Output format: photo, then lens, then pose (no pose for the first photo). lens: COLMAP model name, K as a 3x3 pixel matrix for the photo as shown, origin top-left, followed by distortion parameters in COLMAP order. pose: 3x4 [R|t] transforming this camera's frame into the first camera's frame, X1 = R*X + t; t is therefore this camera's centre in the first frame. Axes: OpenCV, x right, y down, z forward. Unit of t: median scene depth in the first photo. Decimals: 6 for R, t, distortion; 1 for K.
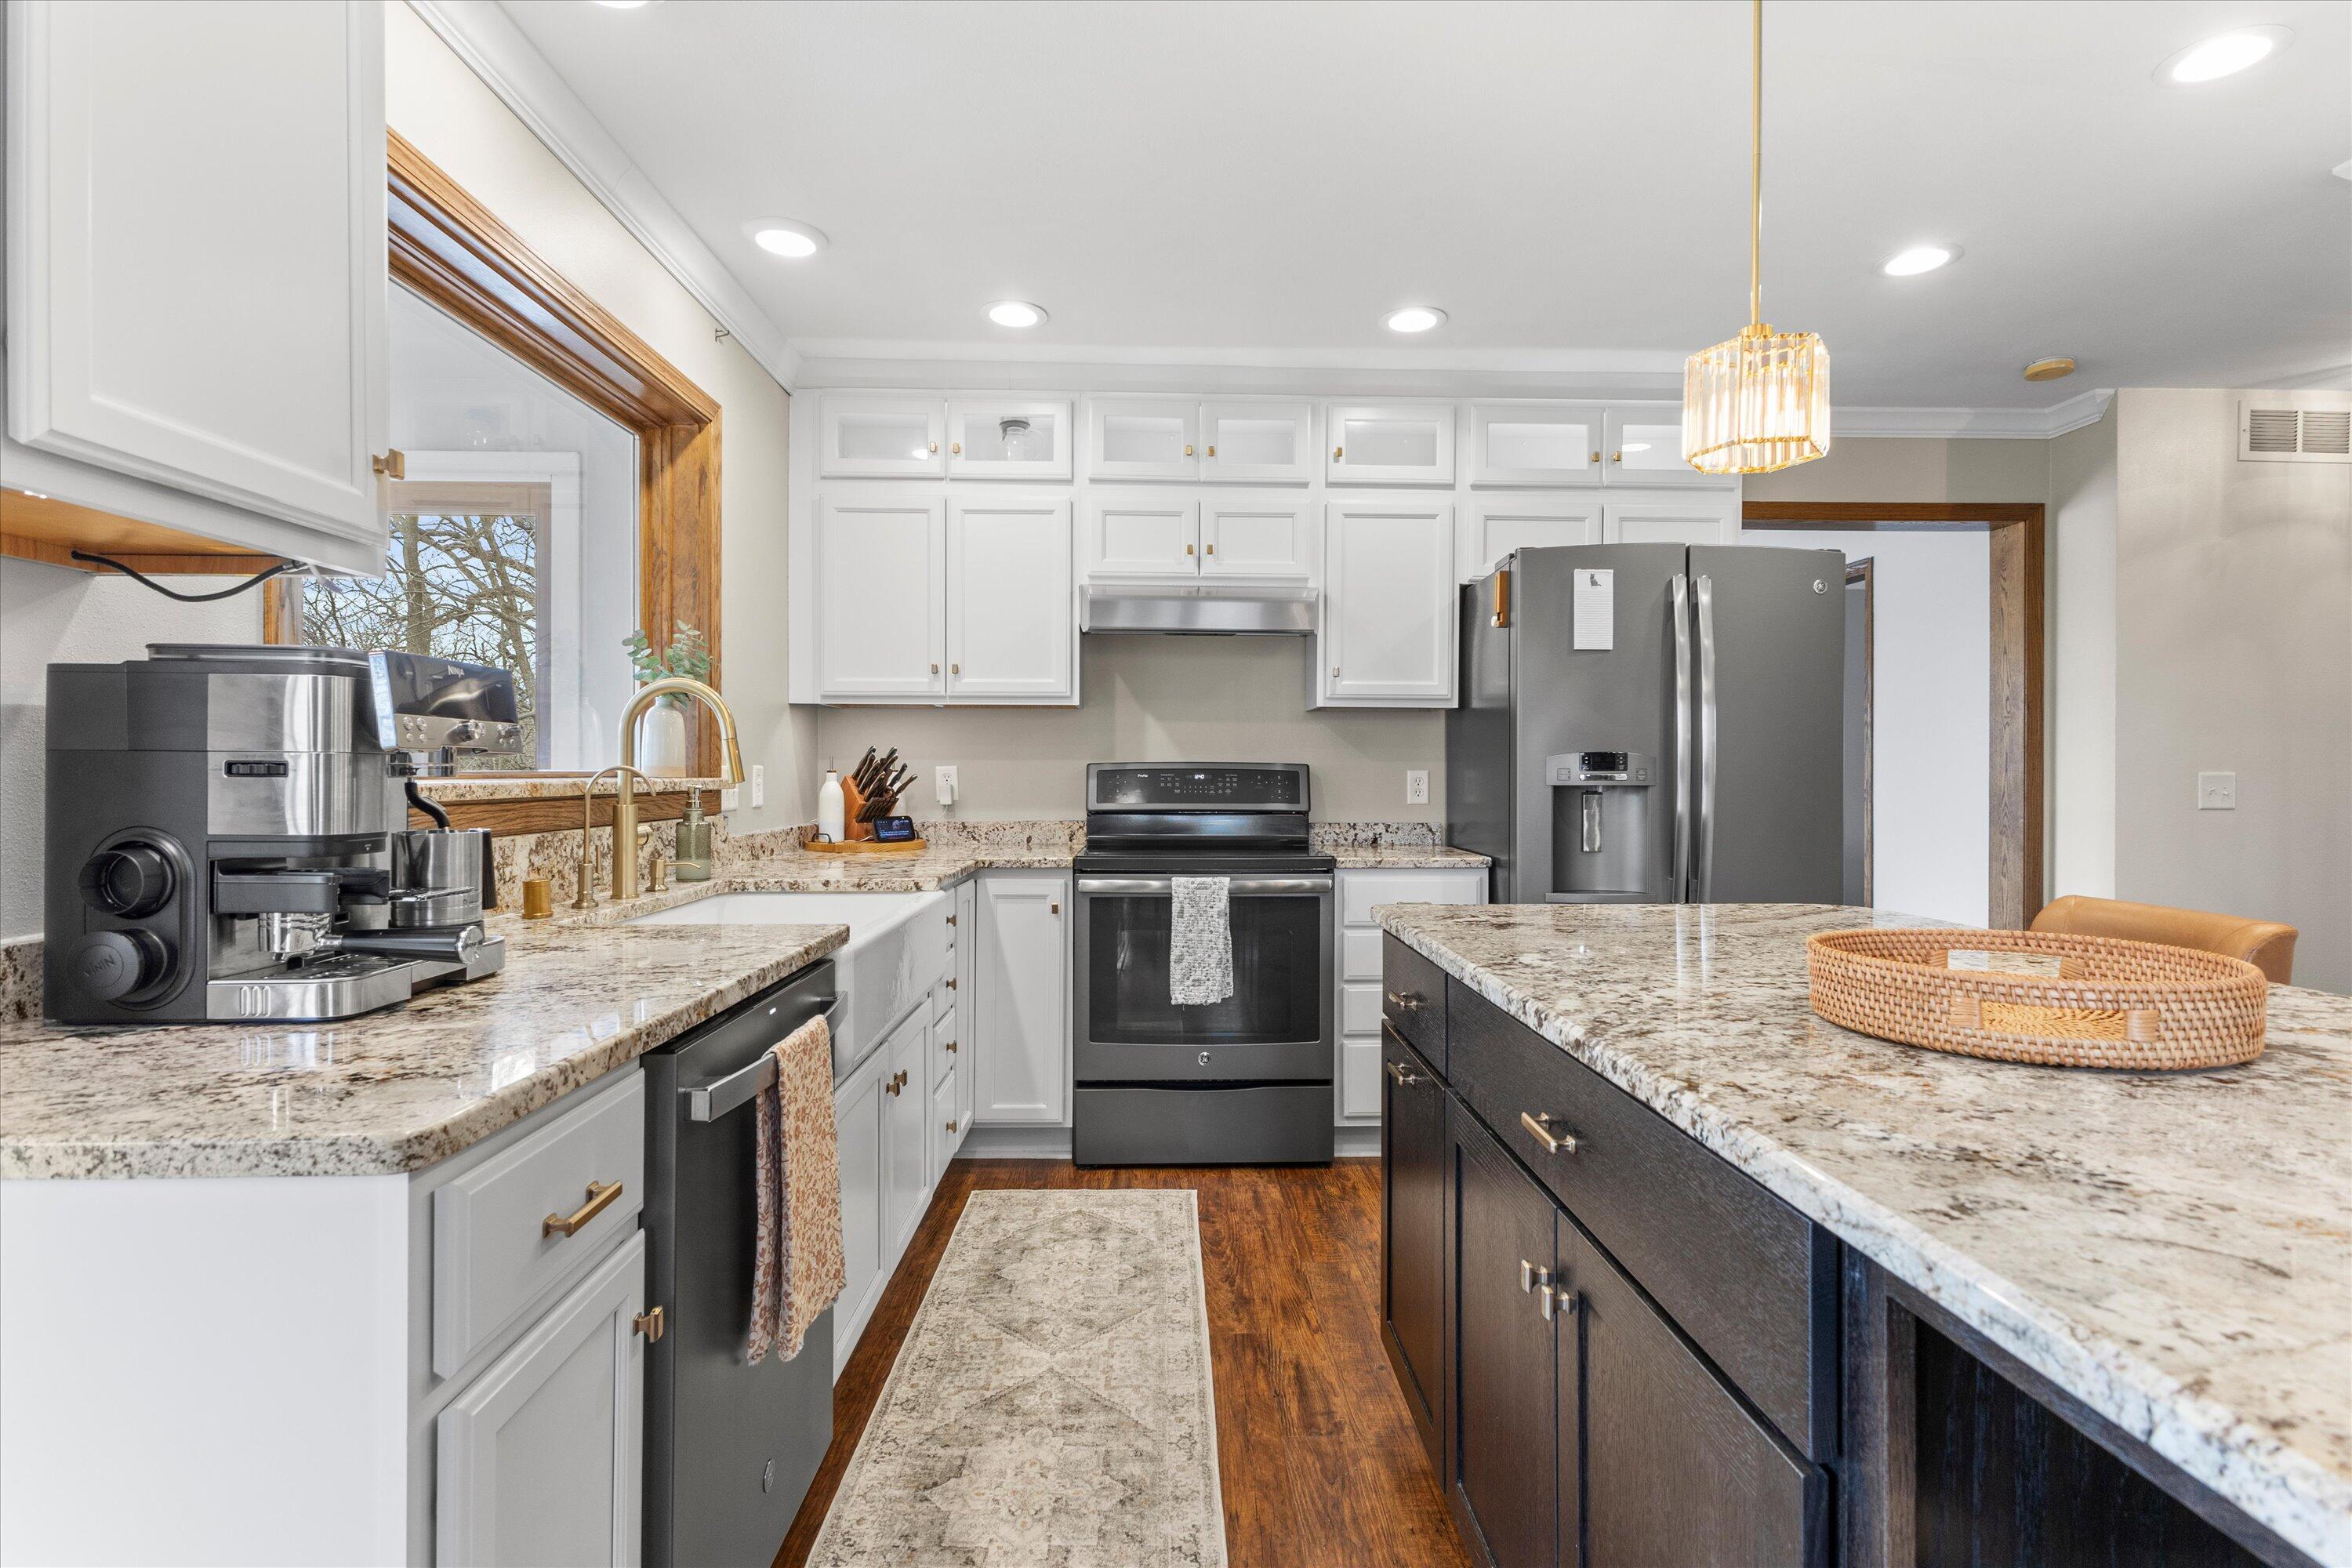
lens RADIAL K [[1147.5, 0, 1172.5], [0, 1147.5, 775.0], [0, 0, 1]] dist [0.007062, -0.001420]
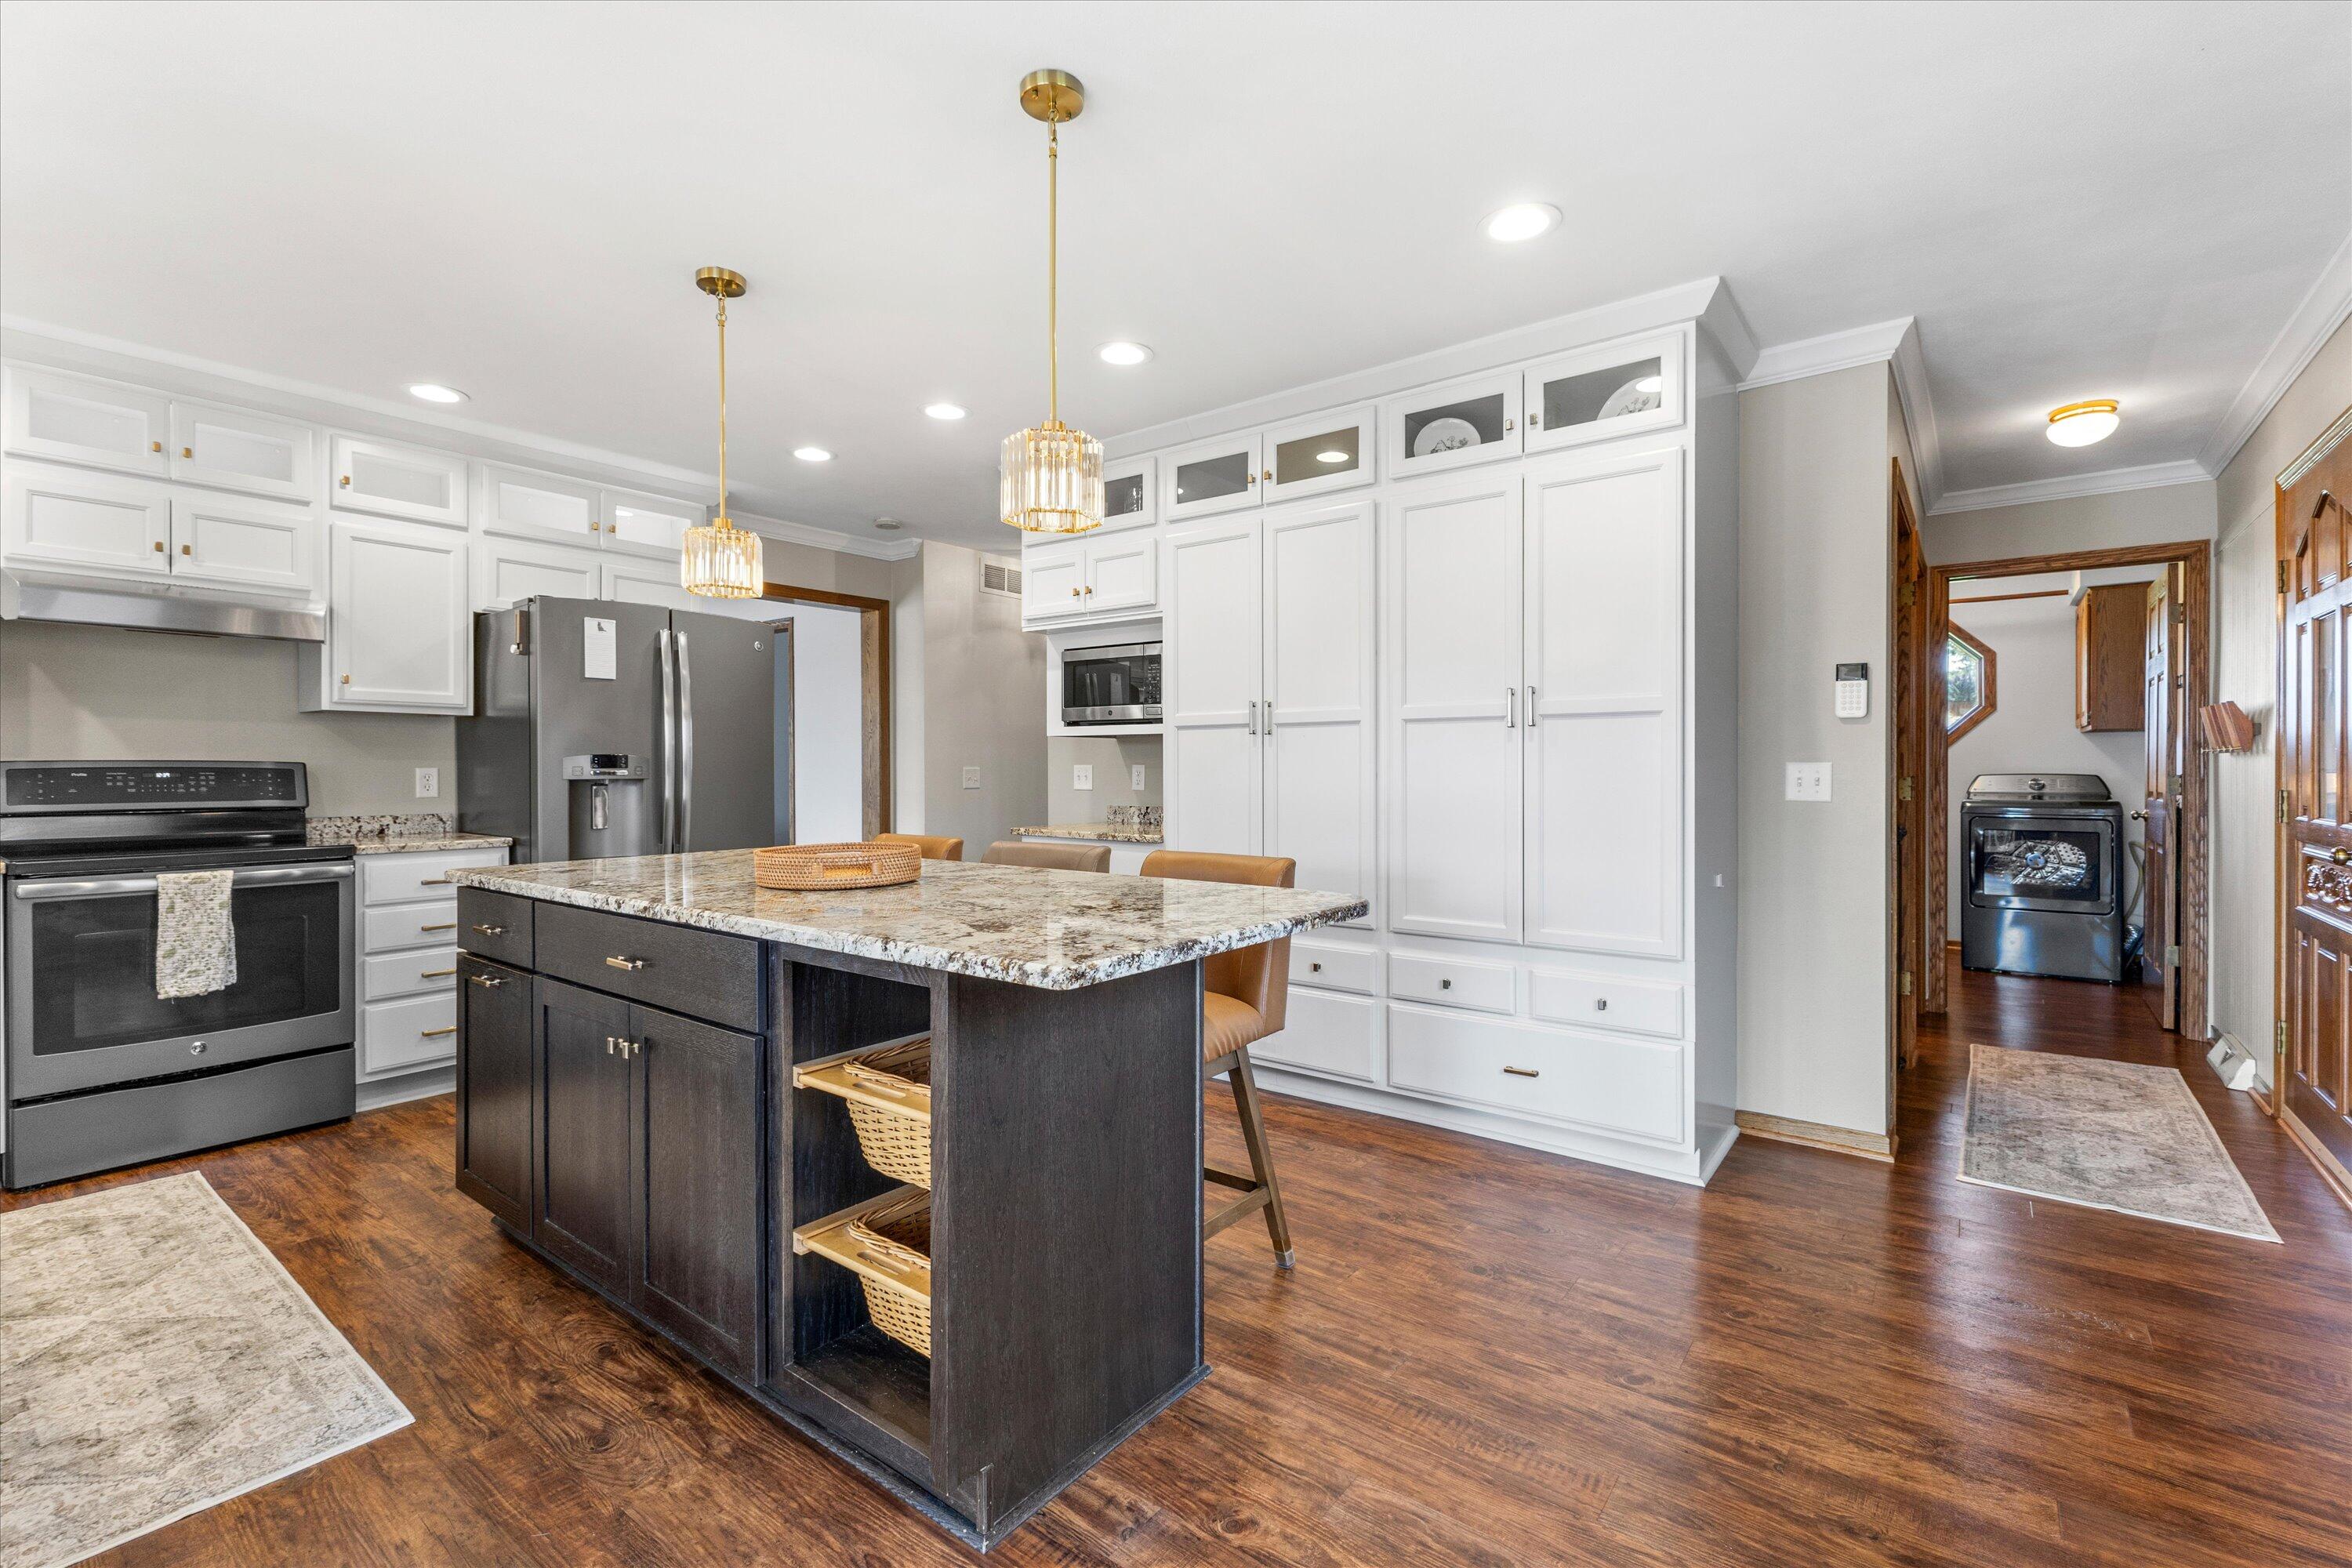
lens RADIAL K [[1019.4, 0, 1170.6], [0, 1019.4, 774.7], [0, 0, 1]] dist [0.014342, -0.000709]
pose [[0.625192, -0.008430, 0.780426, -0.148519], [0.003914, 0.999963, 0.007665, -0.002711], [-0.780461, -0.001738, 0.625202, -0.263468]]
